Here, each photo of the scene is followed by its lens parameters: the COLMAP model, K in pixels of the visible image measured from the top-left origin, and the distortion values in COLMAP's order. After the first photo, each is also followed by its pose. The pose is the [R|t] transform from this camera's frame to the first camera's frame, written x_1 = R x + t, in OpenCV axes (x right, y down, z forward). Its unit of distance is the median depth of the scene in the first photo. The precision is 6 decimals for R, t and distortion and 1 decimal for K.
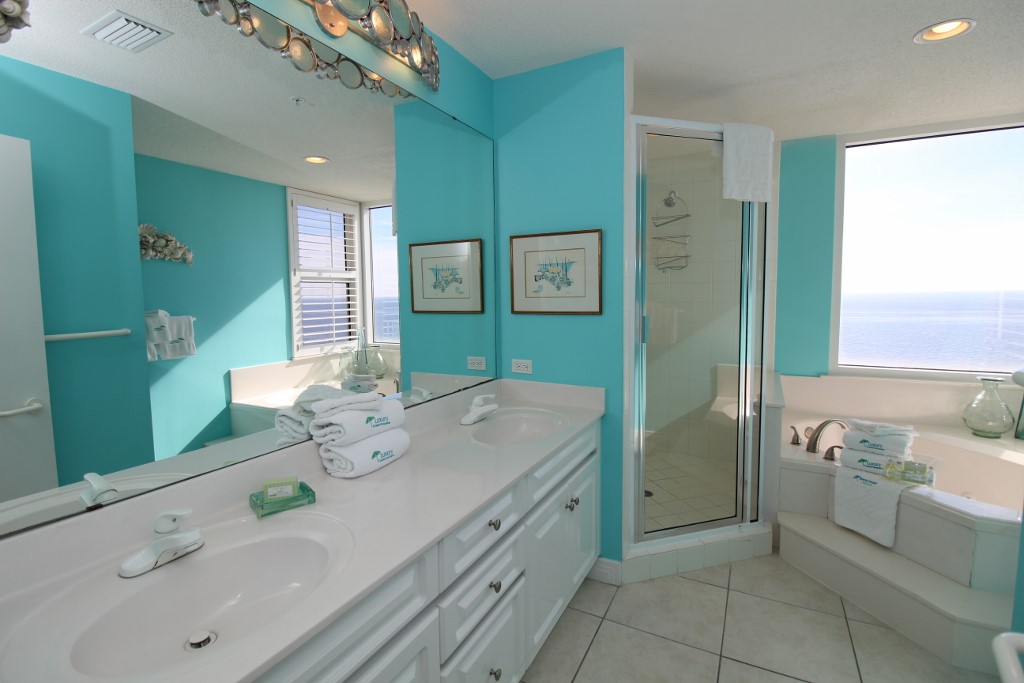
lens RADIAL K [[470.5, 0, 503.7], [0, 470.5, 332.7], [0, 0, 1]] dist [-0.019527, -0.002031]
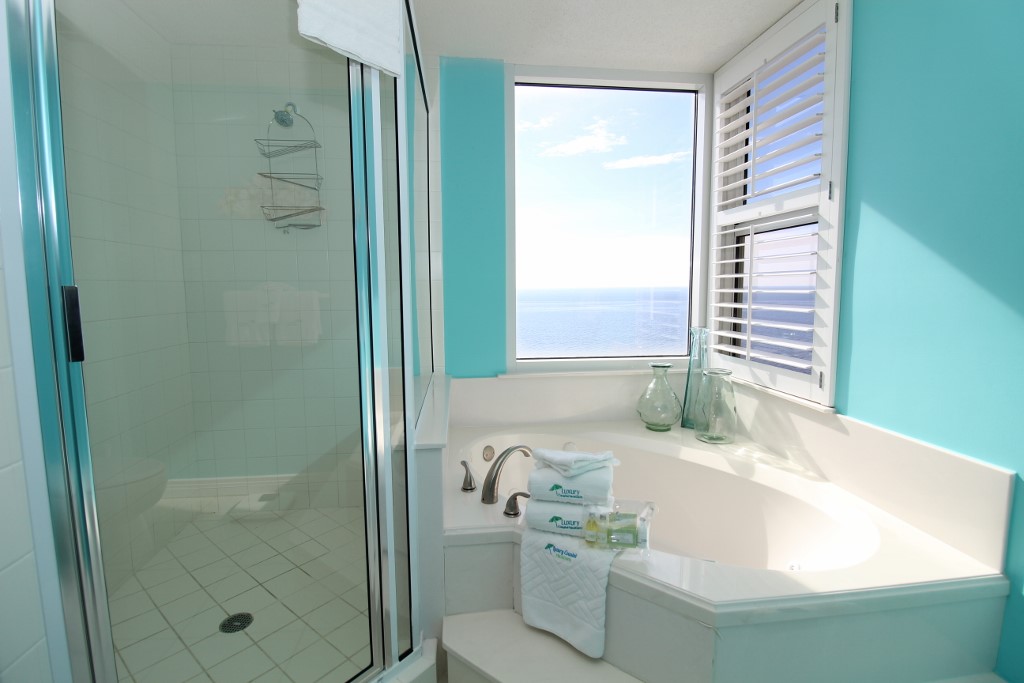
lens RADIAL K [[470.5, 0, 512.7], [0, 470.5, 336.5], [0, 0, 1]] dist [-0.019527, -0.002031]
pose [[0.814167, -0.049919, 0.578481, 0.334187], [0.039680, 0.998752, 0.030339, 0.007261], [-0.579273, -0.001747, 0.815132, 0.464415]]
